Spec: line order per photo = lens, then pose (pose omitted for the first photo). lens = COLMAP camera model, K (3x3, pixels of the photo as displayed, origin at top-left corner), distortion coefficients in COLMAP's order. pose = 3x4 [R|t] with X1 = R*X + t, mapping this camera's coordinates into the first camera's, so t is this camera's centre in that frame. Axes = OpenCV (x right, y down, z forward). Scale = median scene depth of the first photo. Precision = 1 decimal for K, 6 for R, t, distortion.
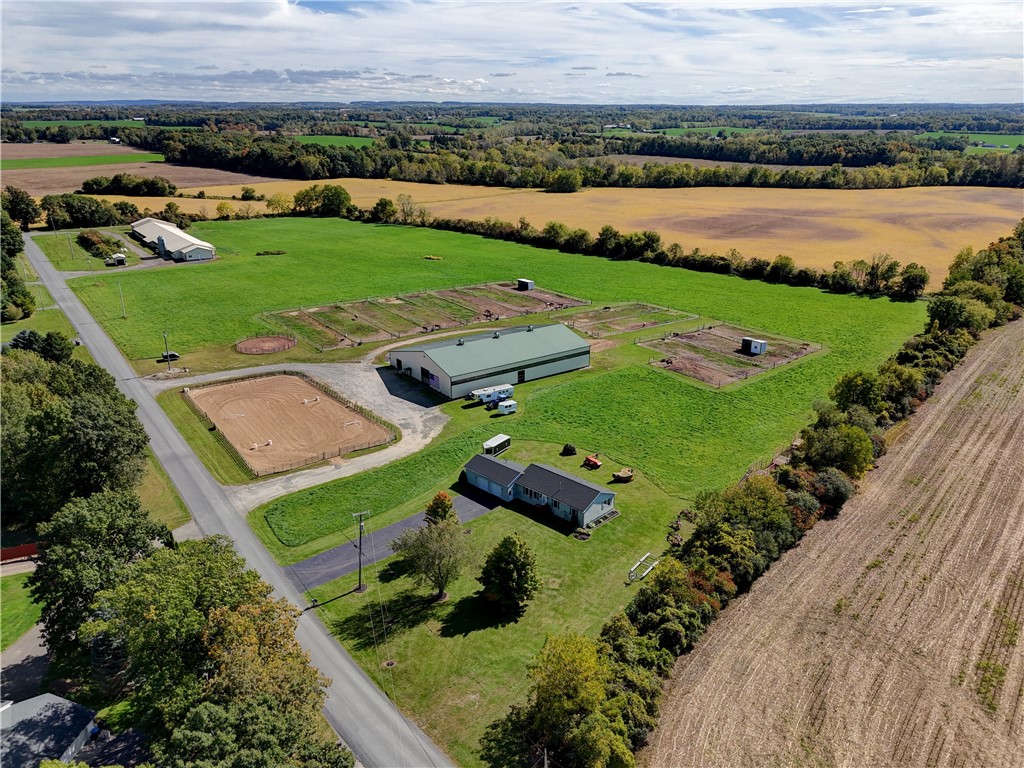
lens RADIAL K [[748.1, 0, 519.9], [0, 748.1, 382.4], [0, 0, 1]] dist [0.082843, -0.086222]
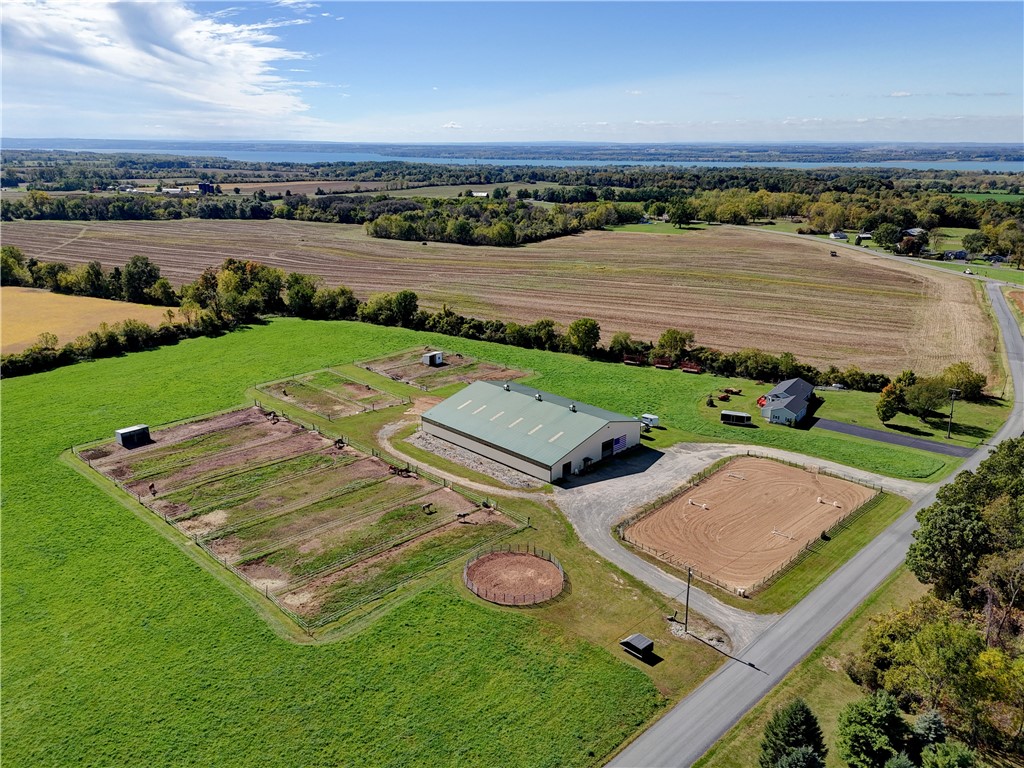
lens RADIAL K [[748.1, 0, 519.9], [0, 748.1, 382.4], [0, 0, 1]] dist [0.082843, -0.086222]
pose [[-0.159970, -0.295854, 0.941743, -0.879147], [0.326983, 0.884286, 0.333347, -0.389906], [-0.931392, 0.361259, -0.044721, 1.034269]]
